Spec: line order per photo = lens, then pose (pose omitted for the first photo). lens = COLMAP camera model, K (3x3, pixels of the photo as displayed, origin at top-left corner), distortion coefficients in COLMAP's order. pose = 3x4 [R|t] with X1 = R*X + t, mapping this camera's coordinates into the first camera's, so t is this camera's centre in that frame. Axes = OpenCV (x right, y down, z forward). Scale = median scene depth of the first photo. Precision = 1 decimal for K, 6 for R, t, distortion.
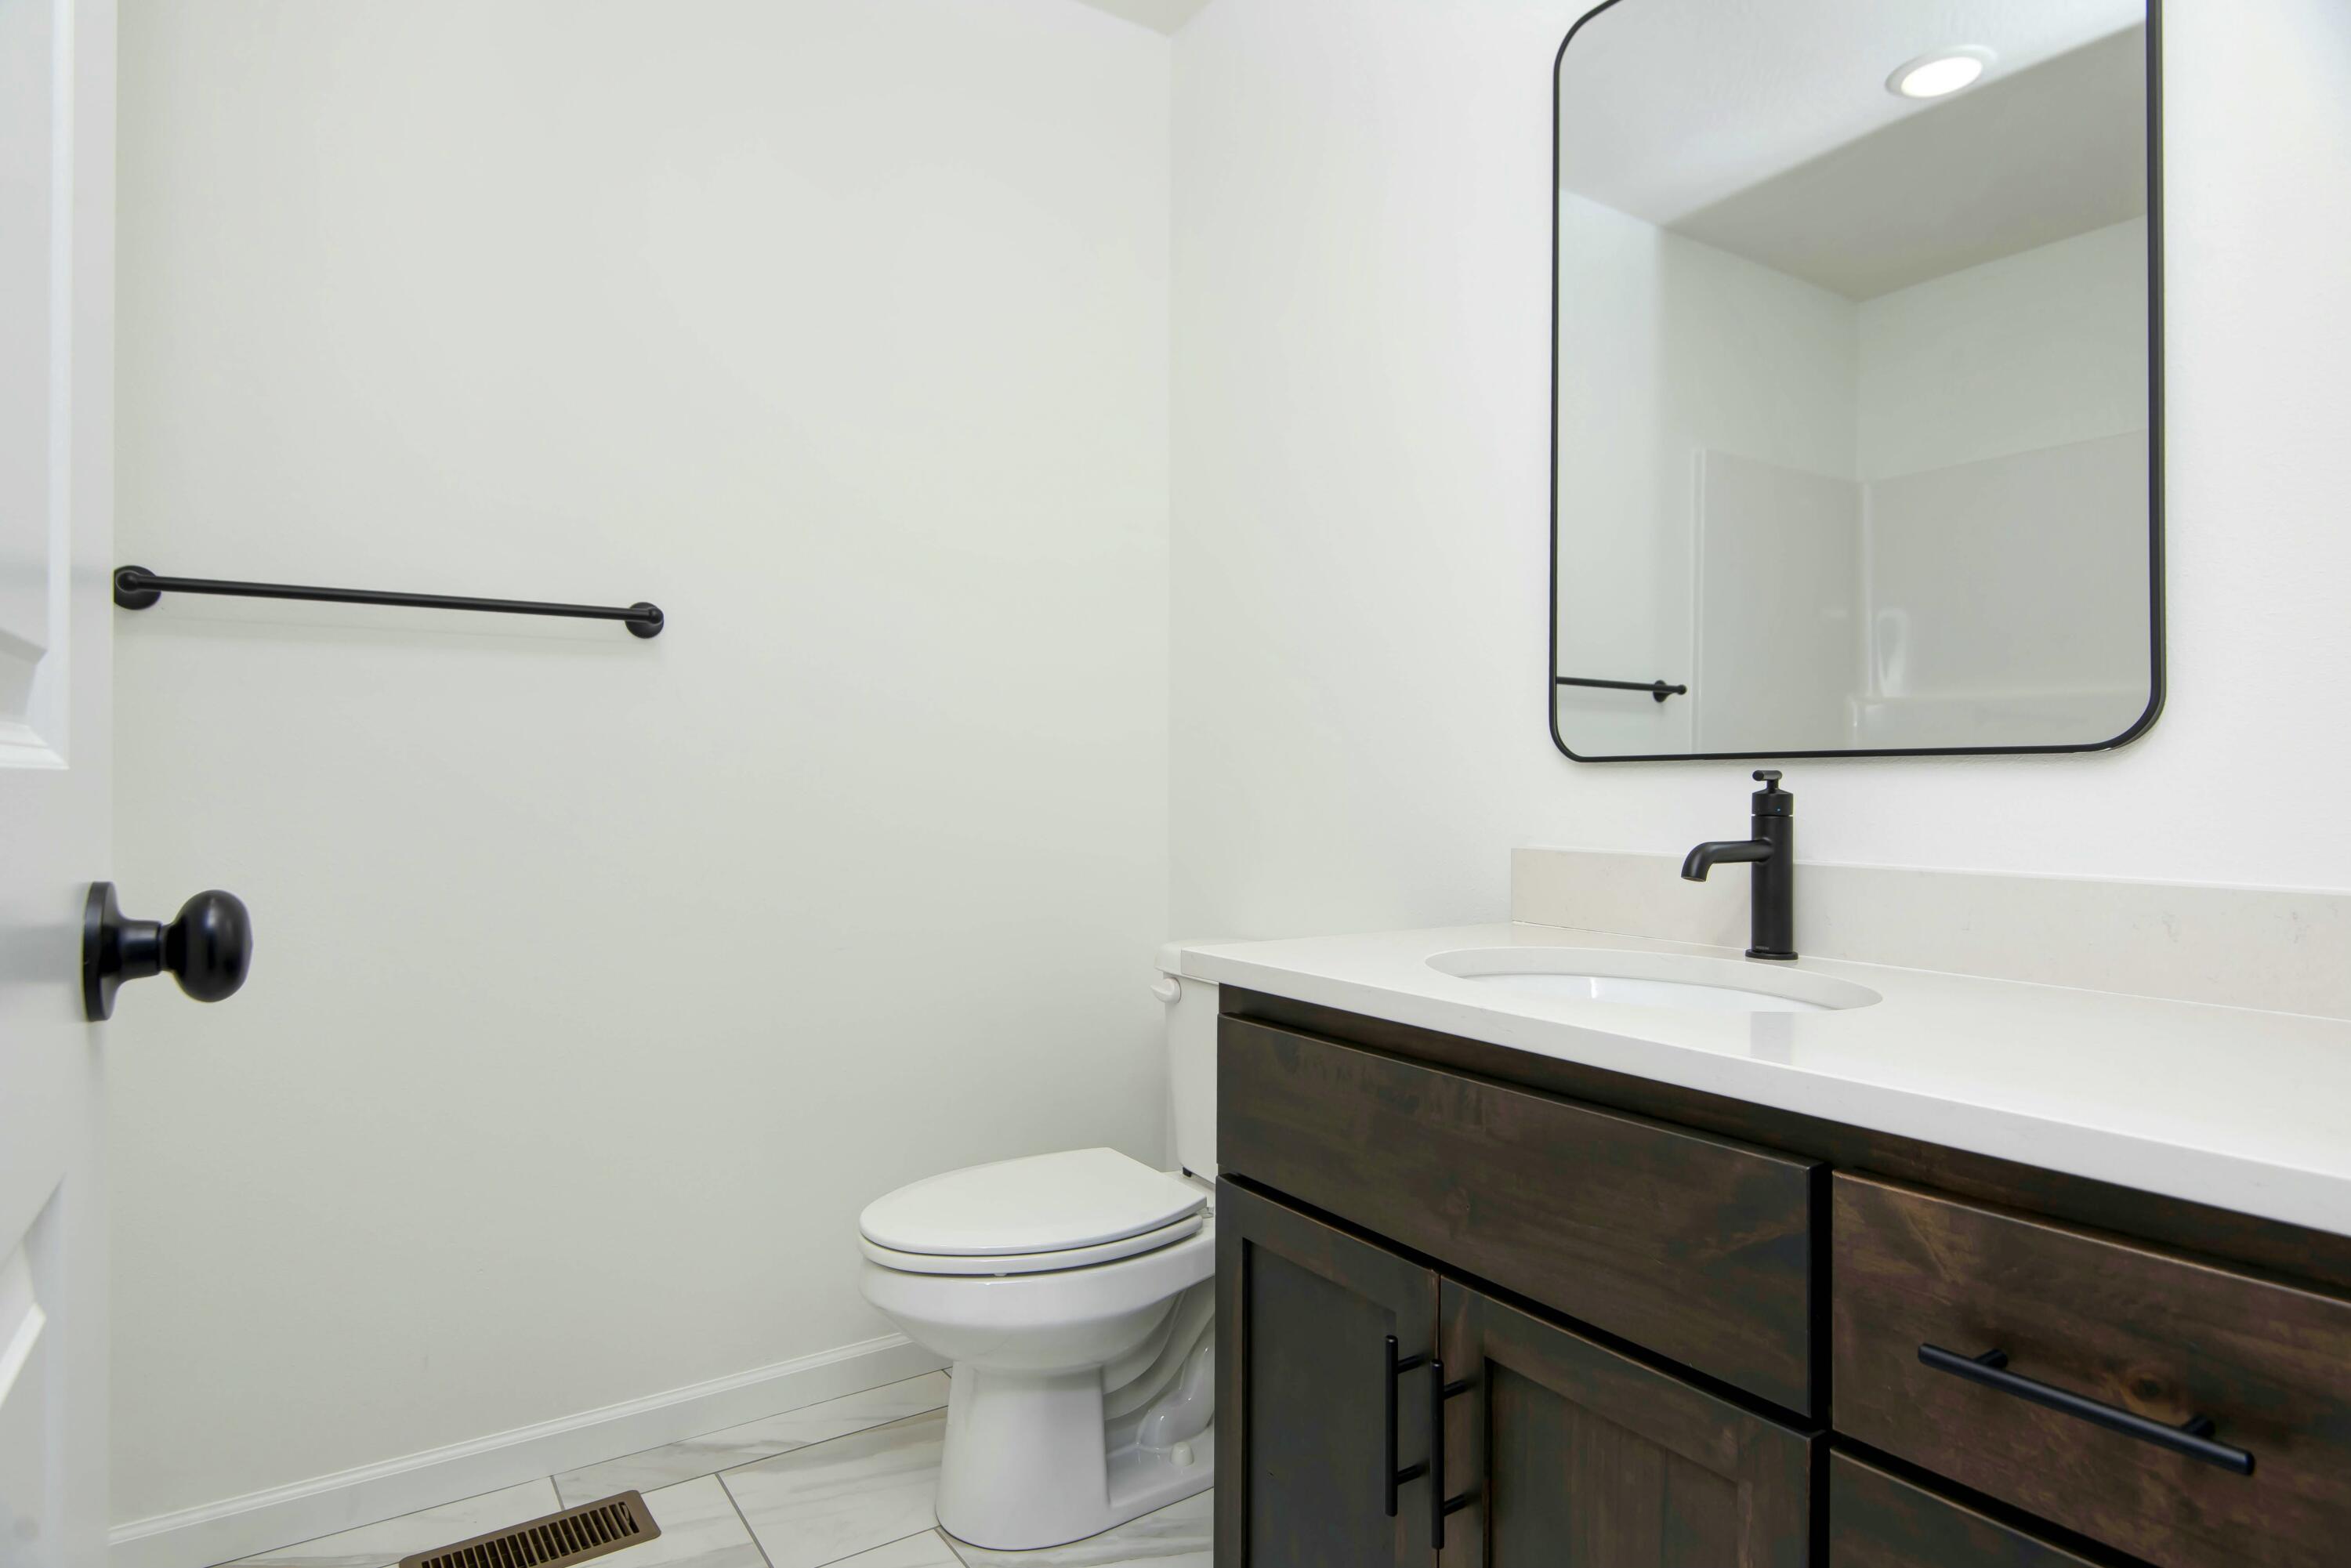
lens RADIAL K [[1255.2, 0, 1189.5], [0, 1255.2, 788.6], [0, 0, 1]] dist [0.016771, -0.001917]
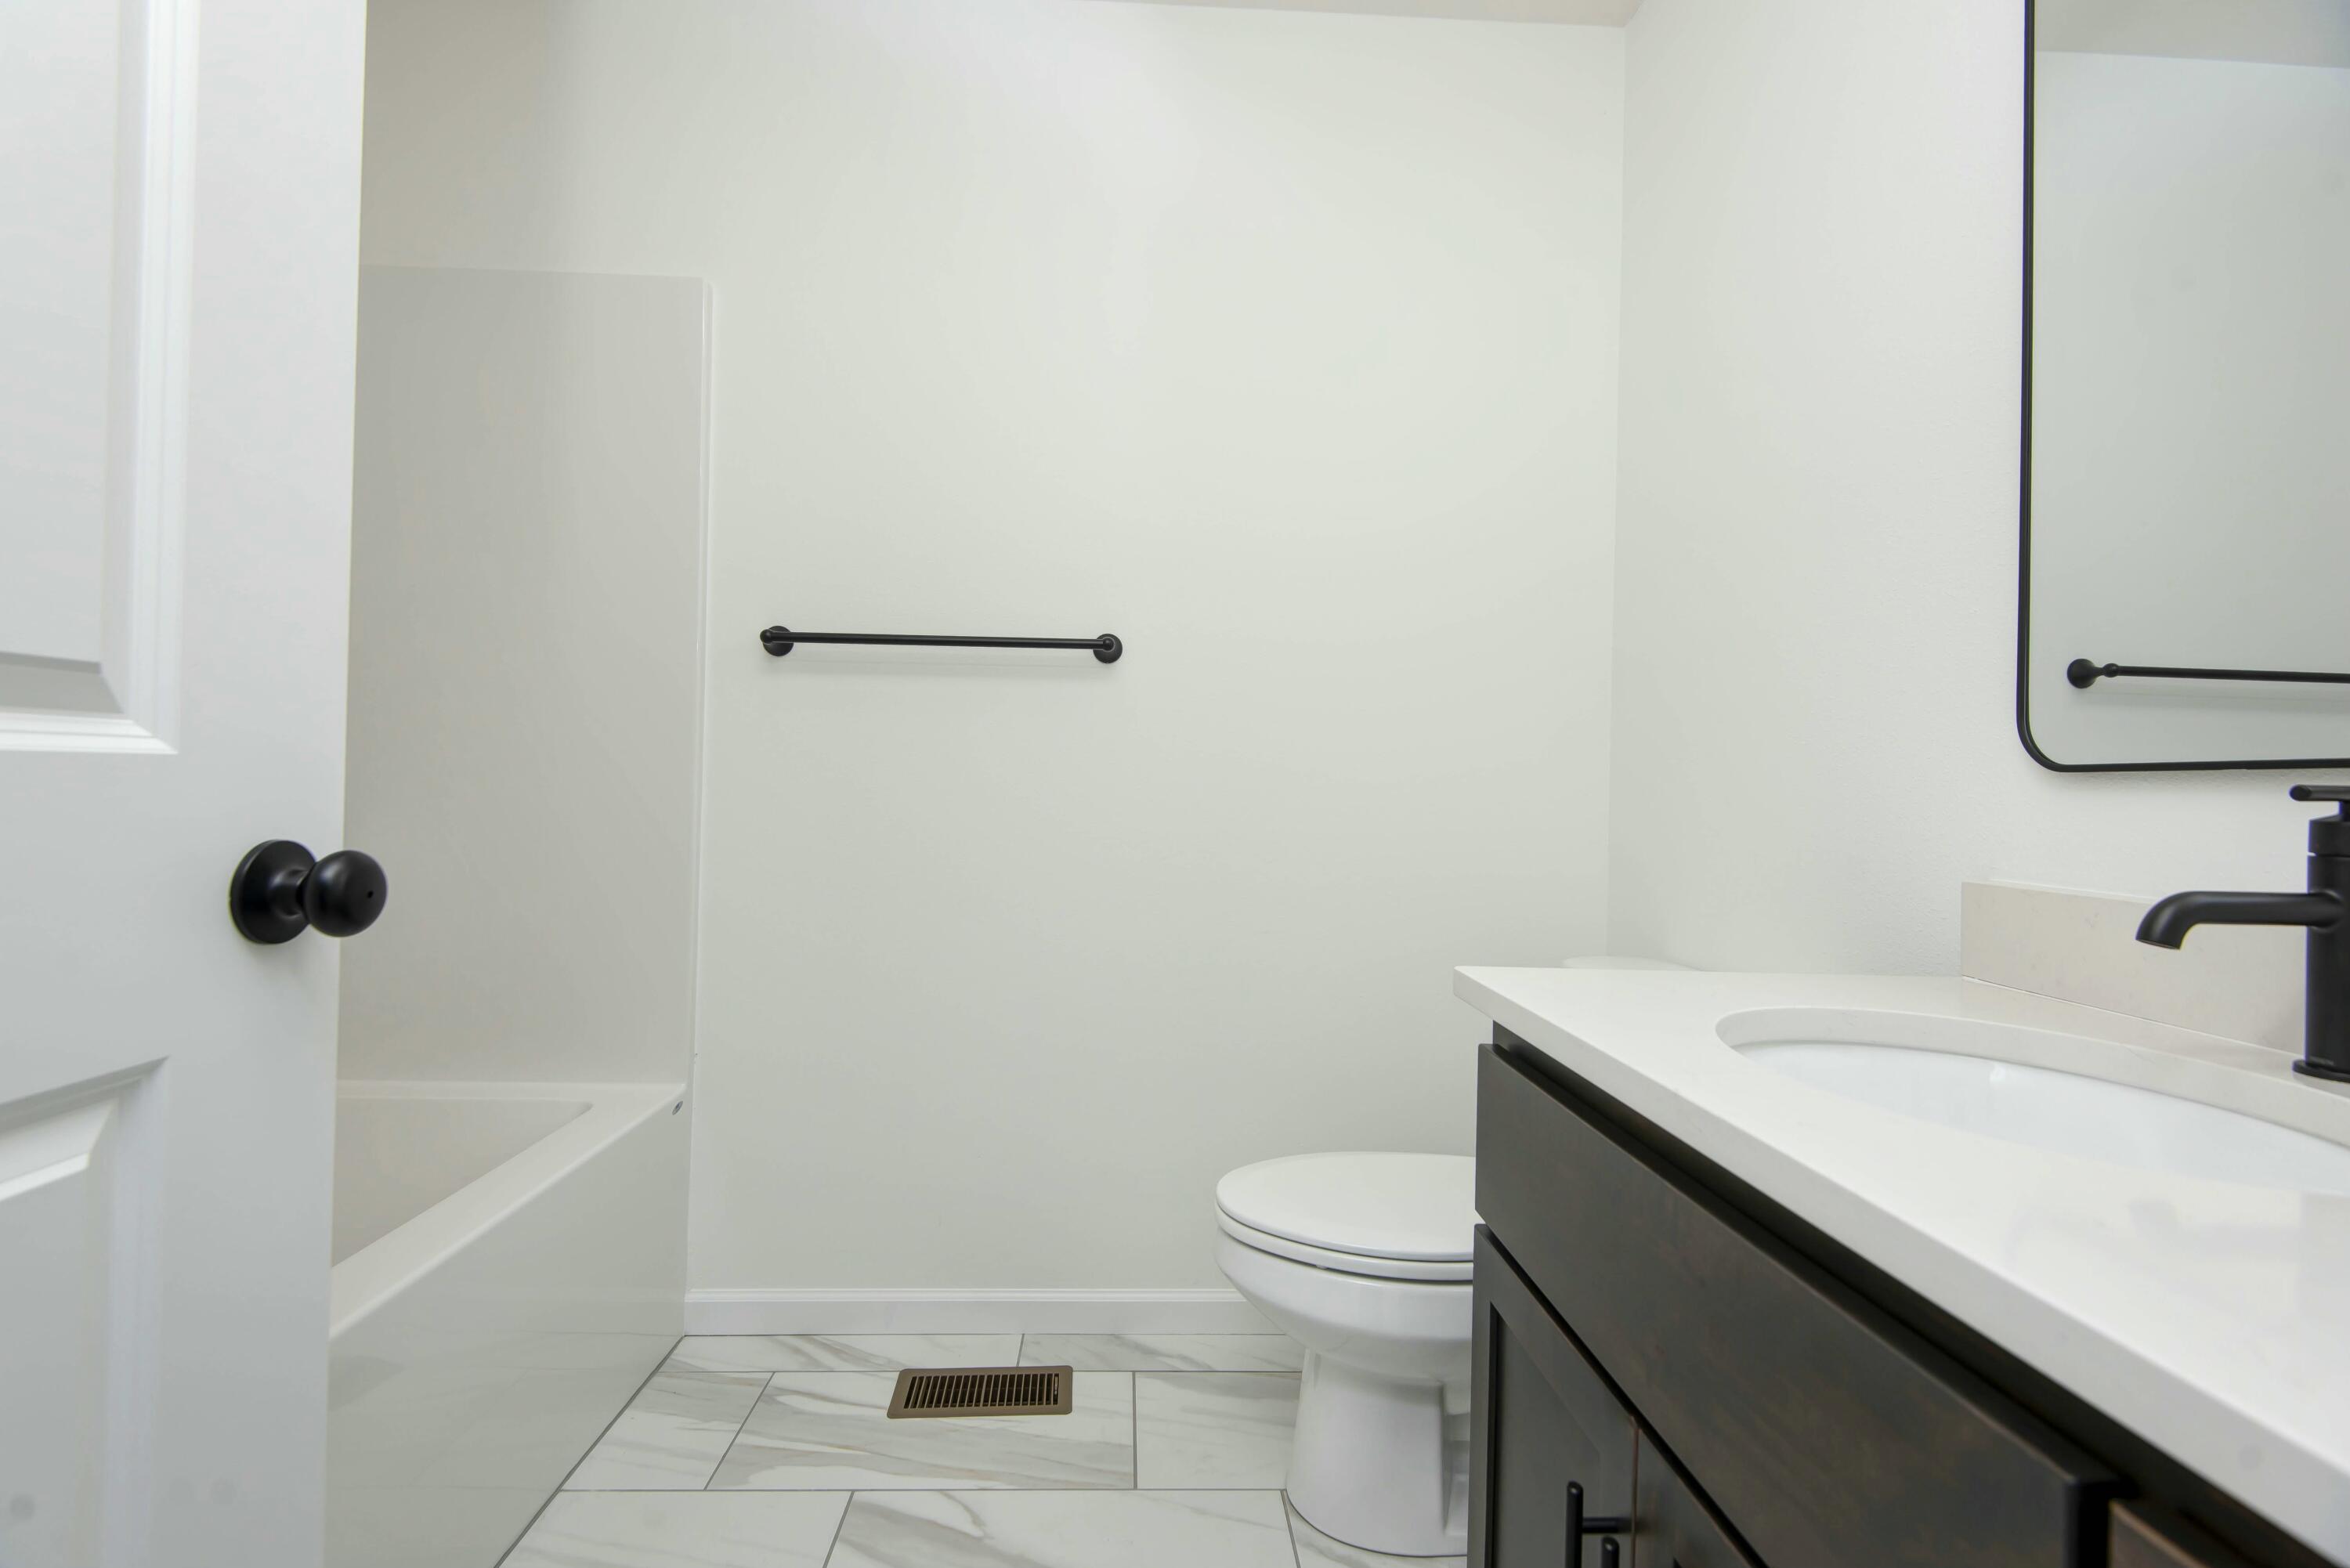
lens RADIAL K [[1071.7, 0, 1176.1], [0, 1071.7, 780.0], [0, 0, 1]] dist [0.013119, -0.006018]
pose [[0.858019, 0.014637, -0.513409, 0.186848], [-0.021389, 0.999745, -0.007244, -0.000644], [0.513172, 0.017197, 0.858114, 0.179888]]
